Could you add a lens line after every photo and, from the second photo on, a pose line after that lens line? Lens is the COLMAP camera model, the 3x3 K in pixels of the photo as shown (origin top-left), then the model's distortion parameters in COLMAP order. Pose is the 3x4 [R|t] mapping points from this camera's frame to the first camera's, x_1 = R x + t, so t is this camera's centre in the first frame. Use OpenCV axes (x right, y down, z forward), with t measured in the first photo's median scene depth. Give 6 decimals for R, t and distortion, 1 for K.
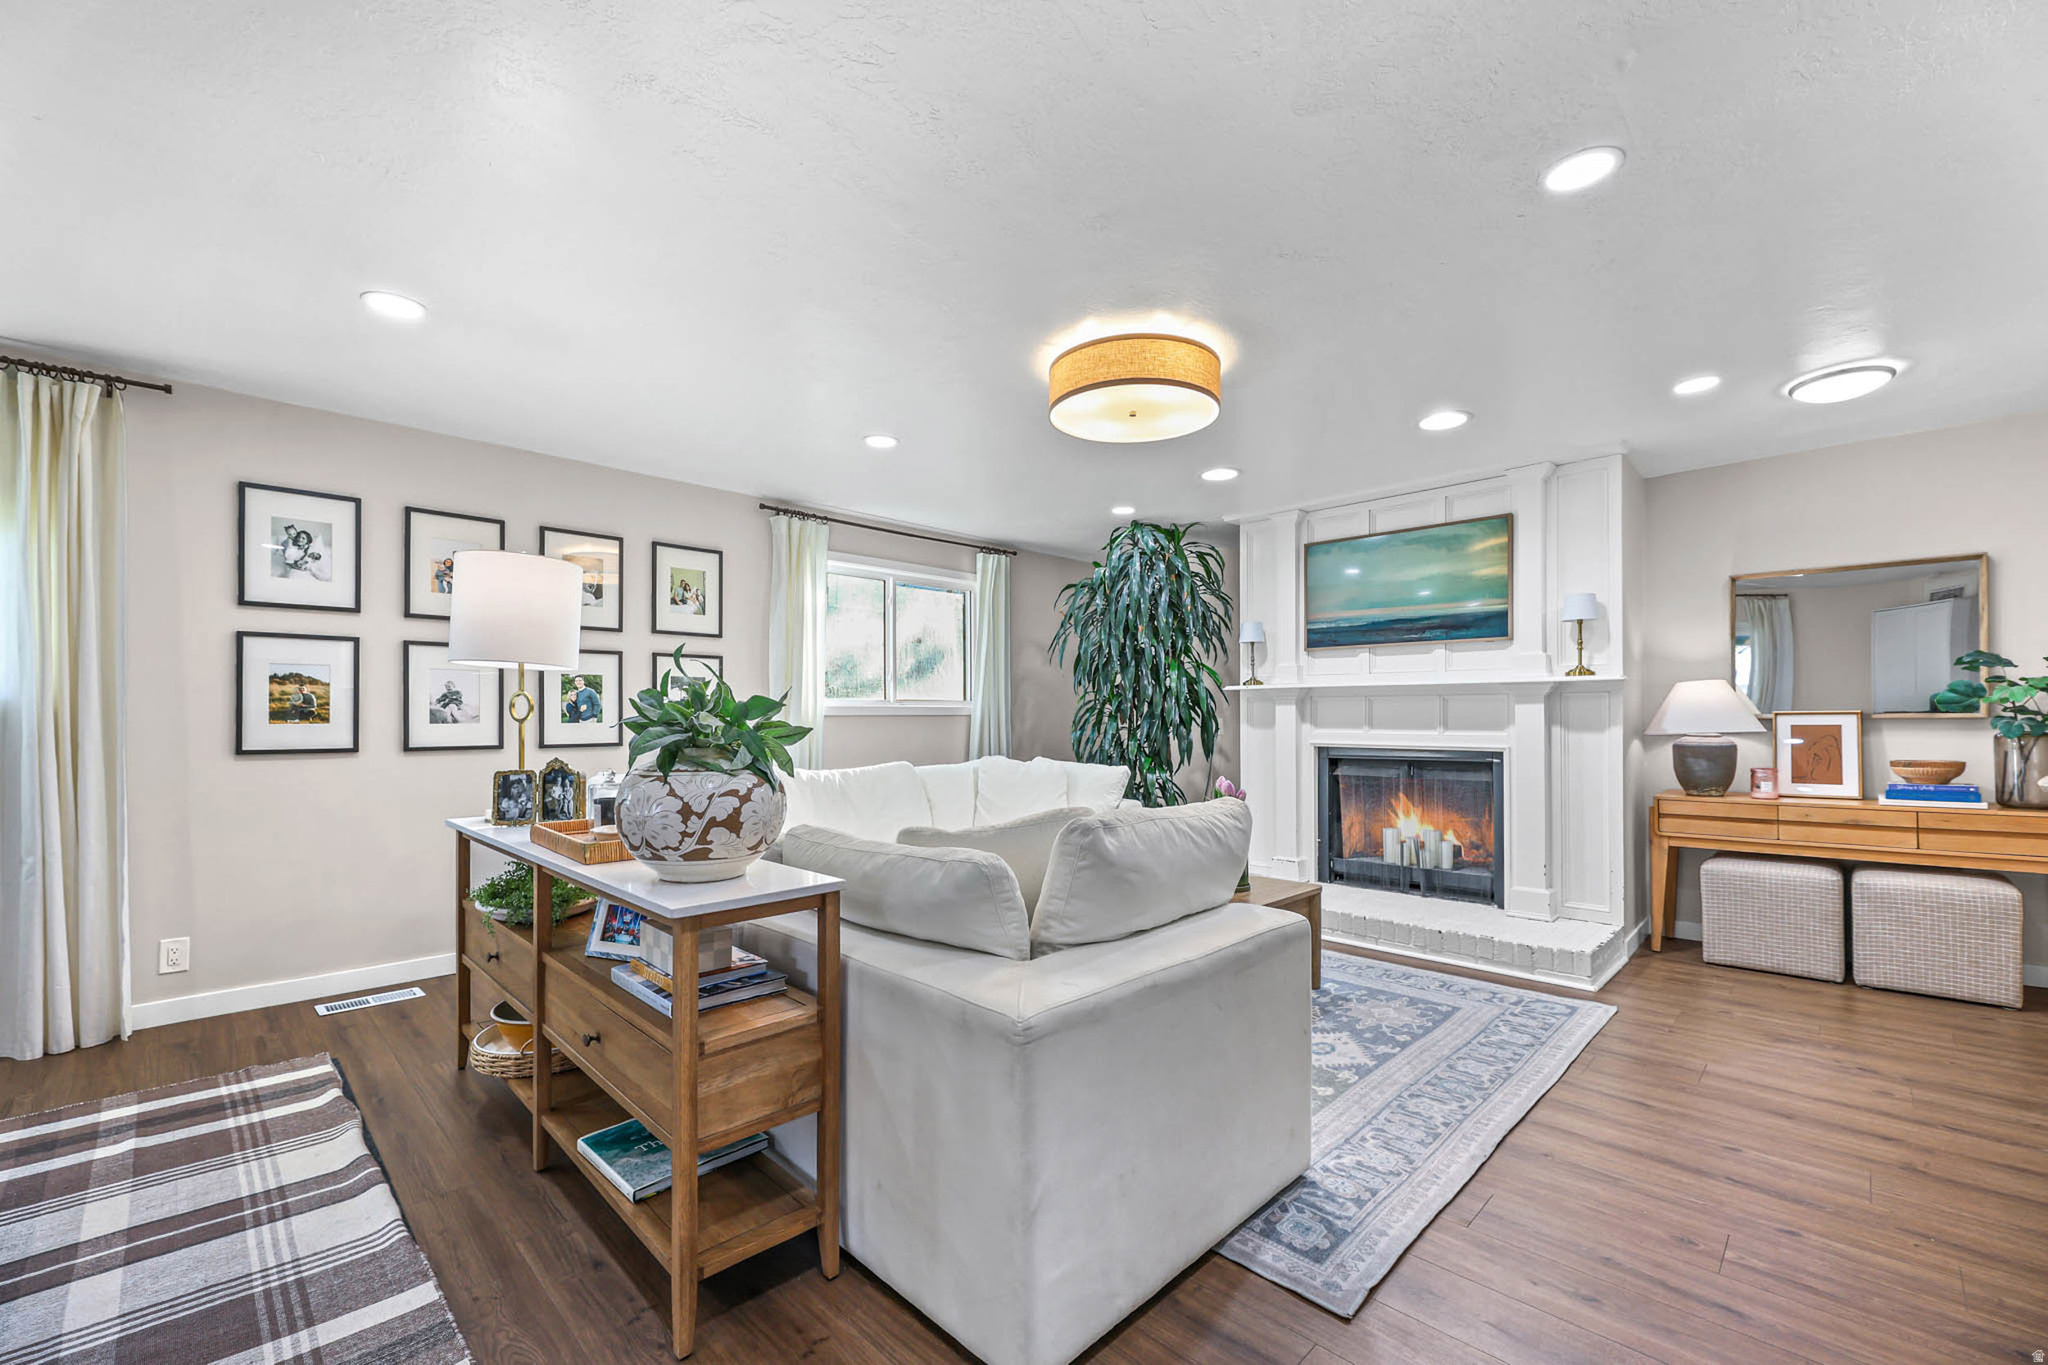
lens RADIAL K [[840.4, 0, 1071.3], [0, 840.4, 713.4], [0, 0, 1]] dist [-0.002596, -0.001613]
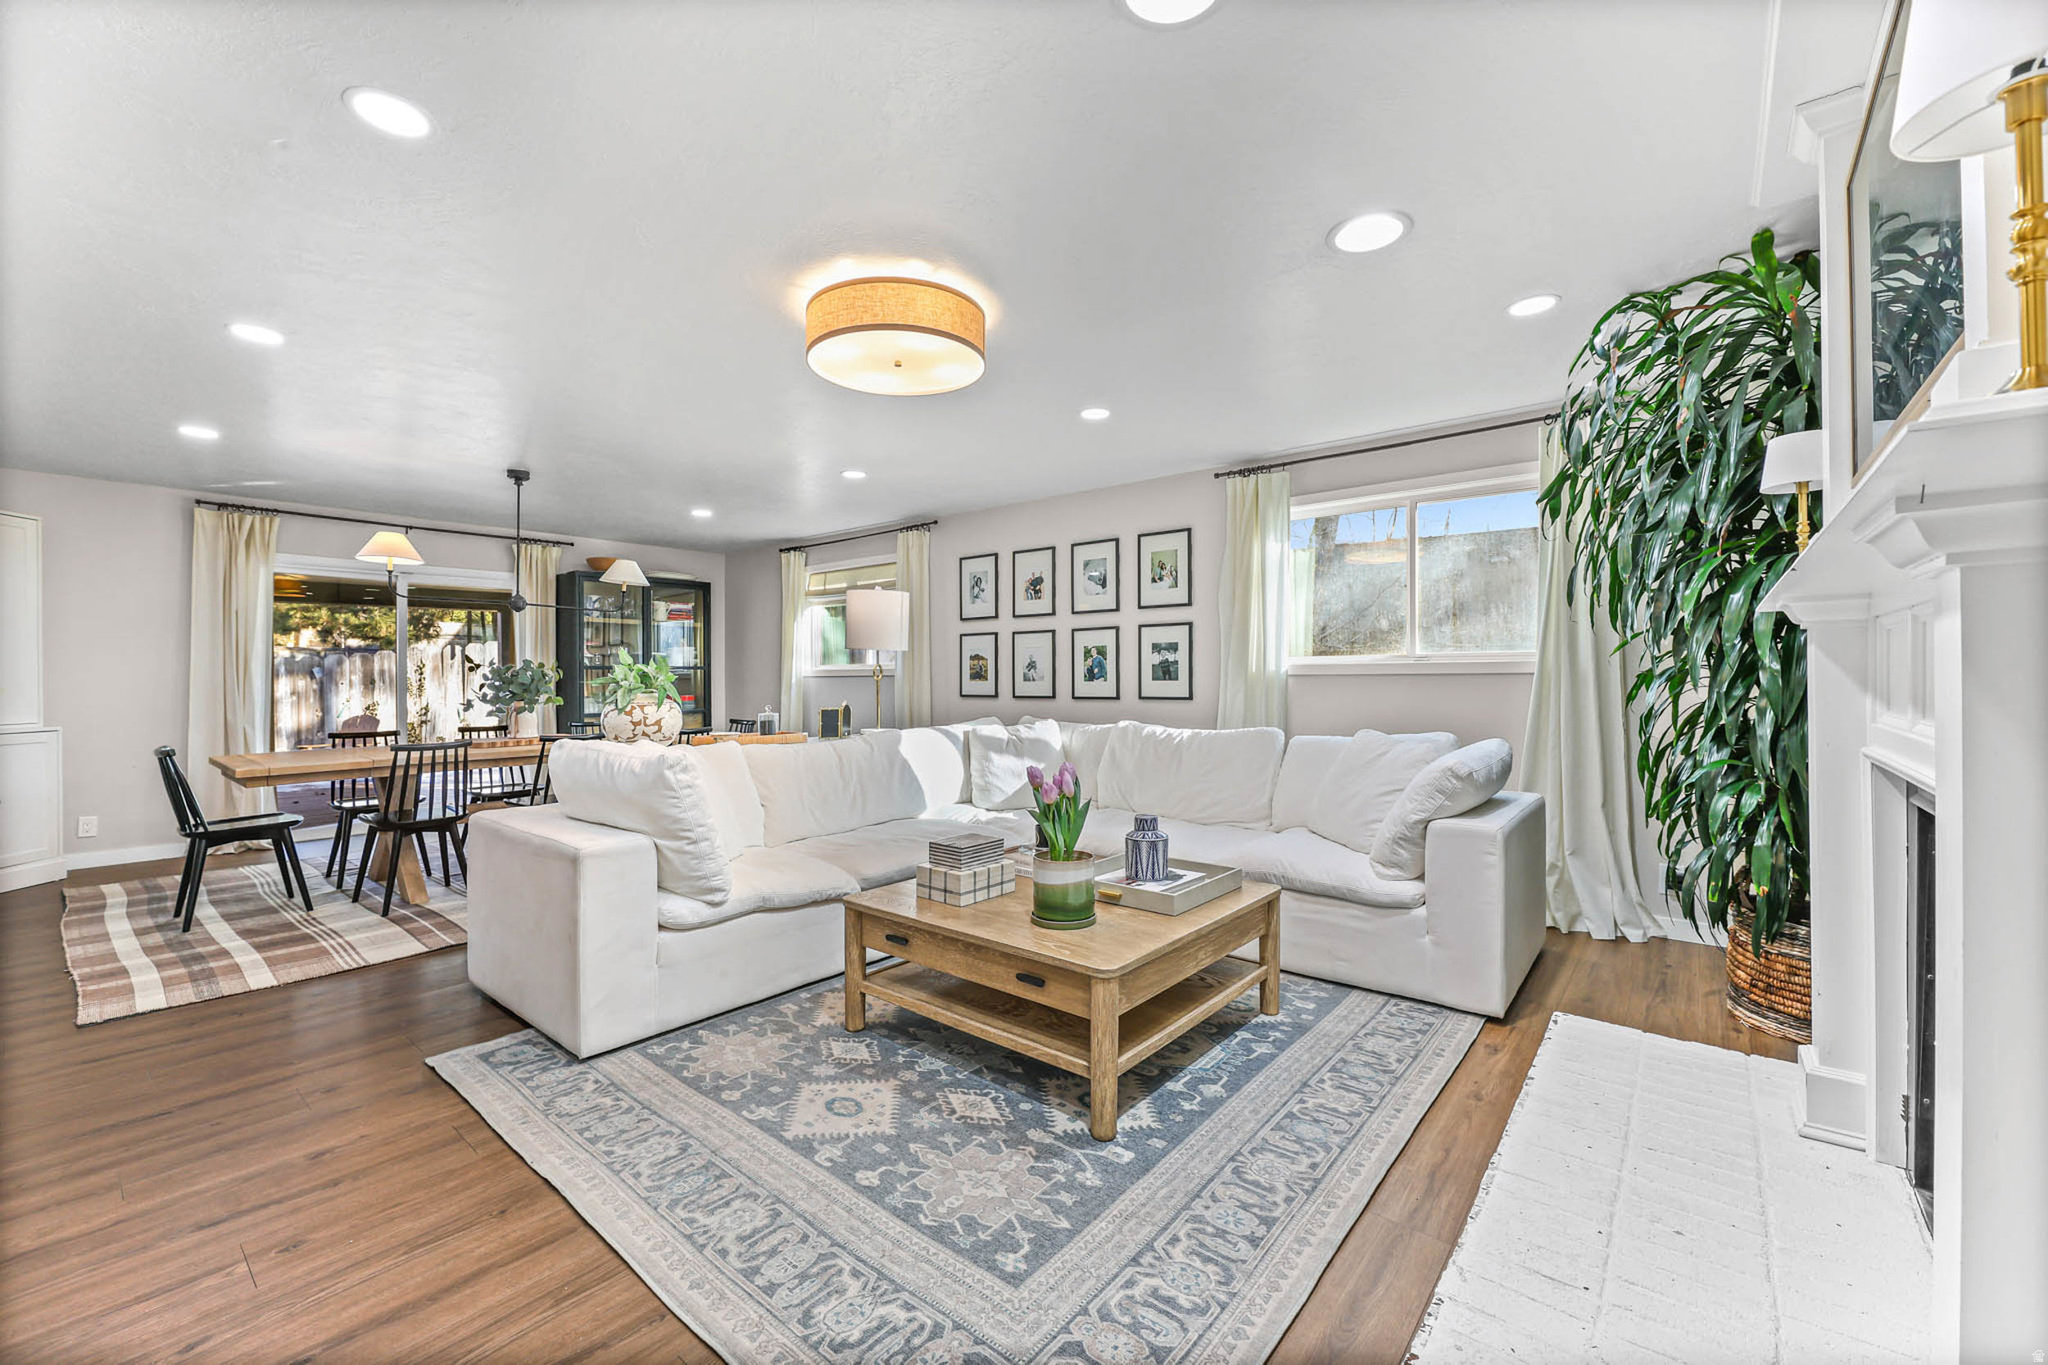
lens RADIAL K [[840.4, 0, 1001.3], [0, 840.4, 676.8], [0, 0, 1]] dist [-0.002596, -0.001613]
pose [[0.040512, 0.000143, -0.999179, 0.842173], [0.008476, 0.999964, 0.000487, 0.001654], [0.999143, -0.008489, 0.040509, 0.871849]]
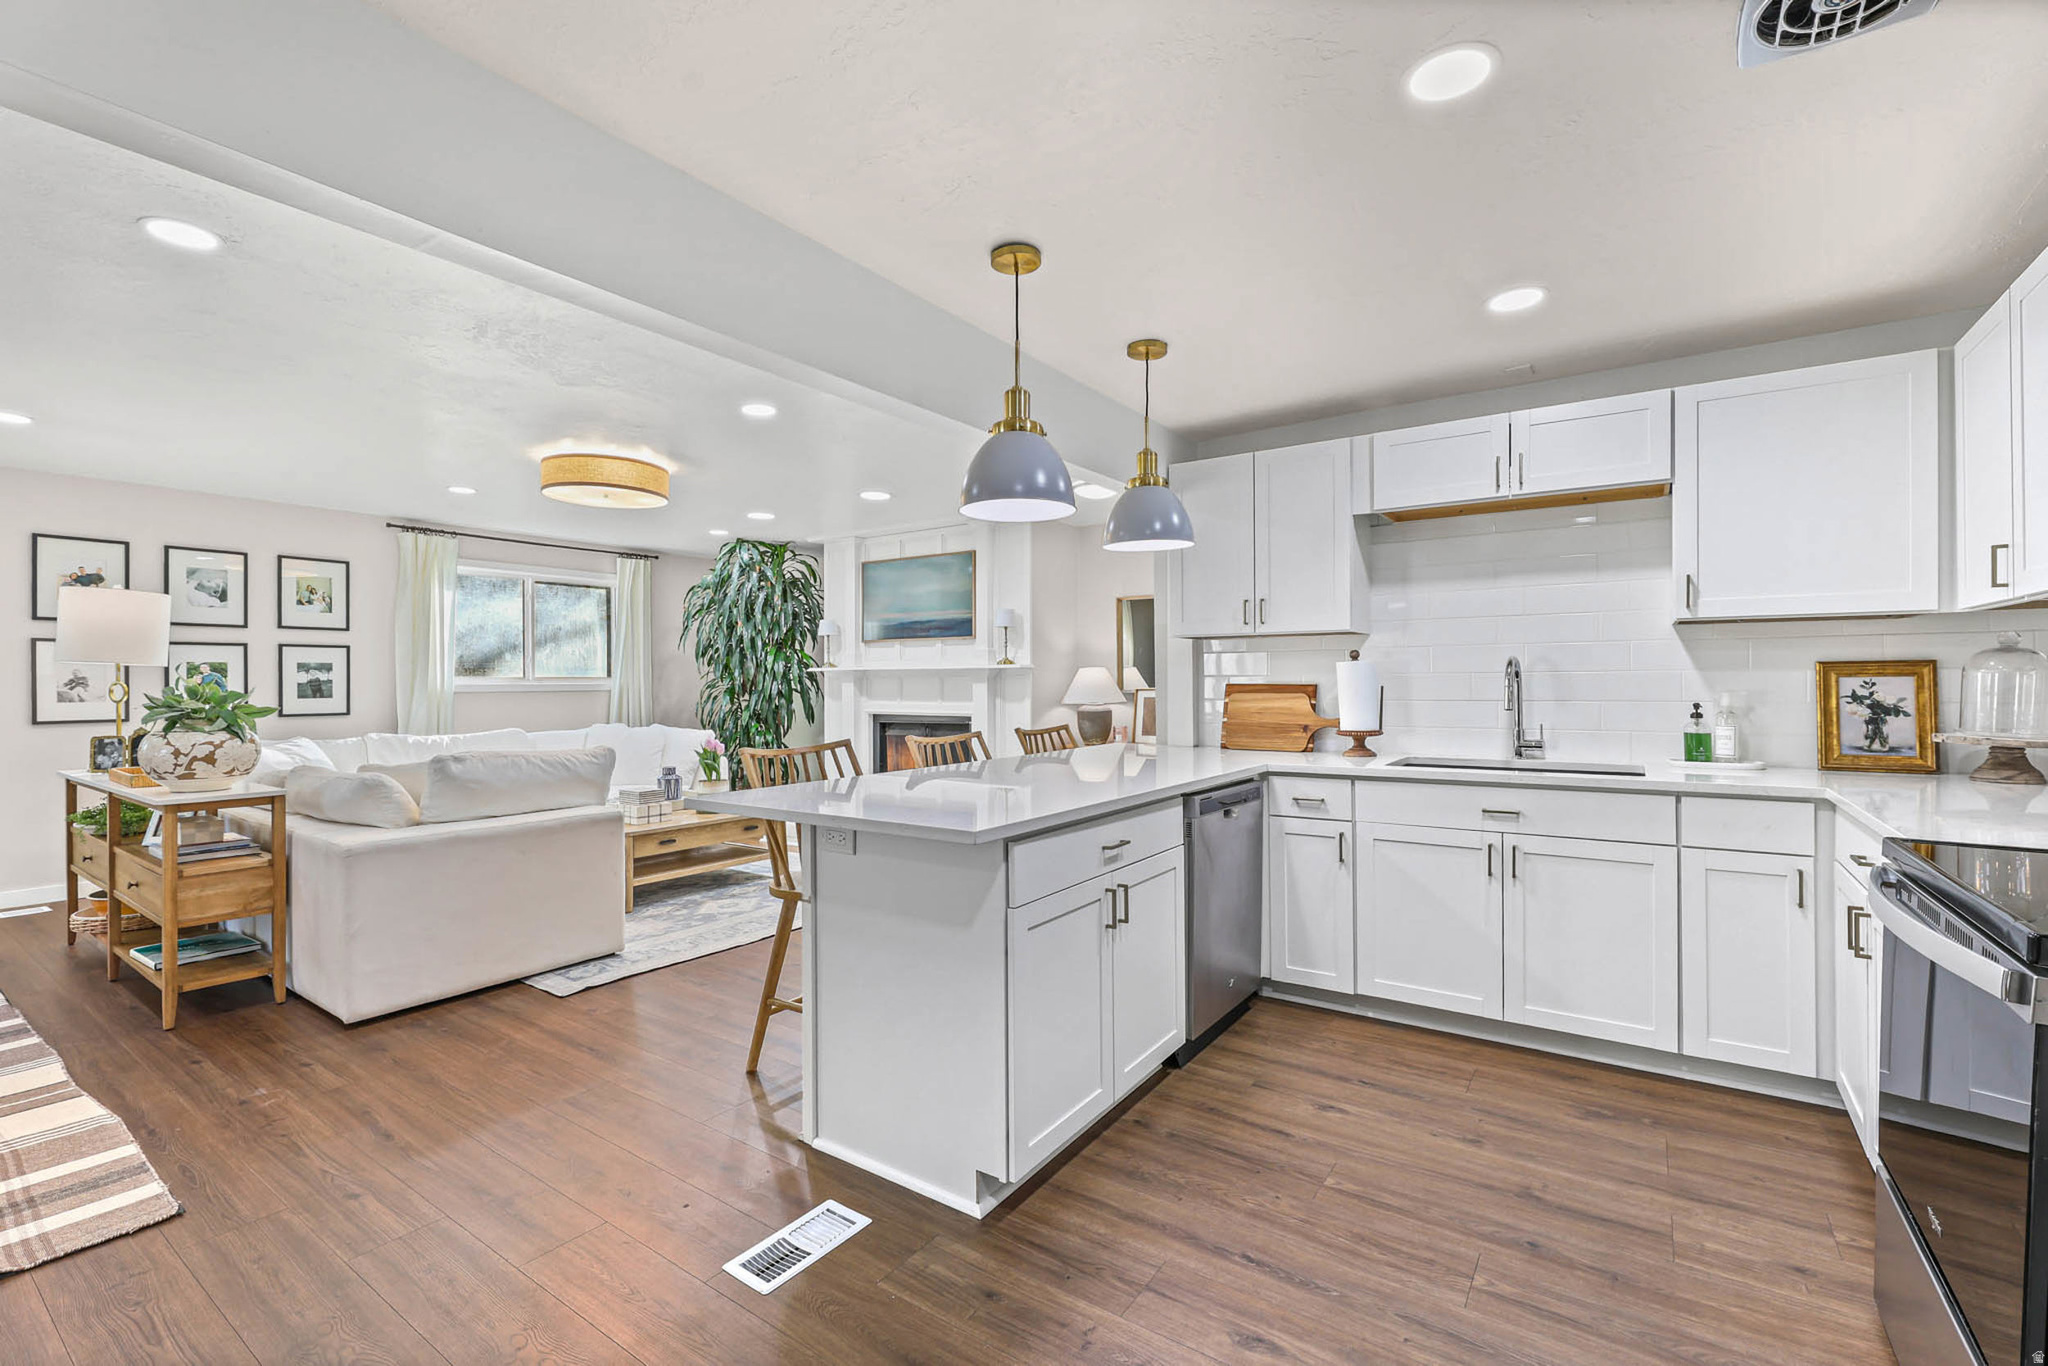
lens RADIAL K [[840.4, 0, 1080.5], [0, 840.4, 691.6], [0, 0, 1]] dist [-0.002596, -0.001613]
pose [[0.981158, -0.003540, 0.193177, 0.501666], [0.001120, 0.999920, 0.012633, -0.018152], [-0.193206, -0.012179, 0.981083, -0.527513]]
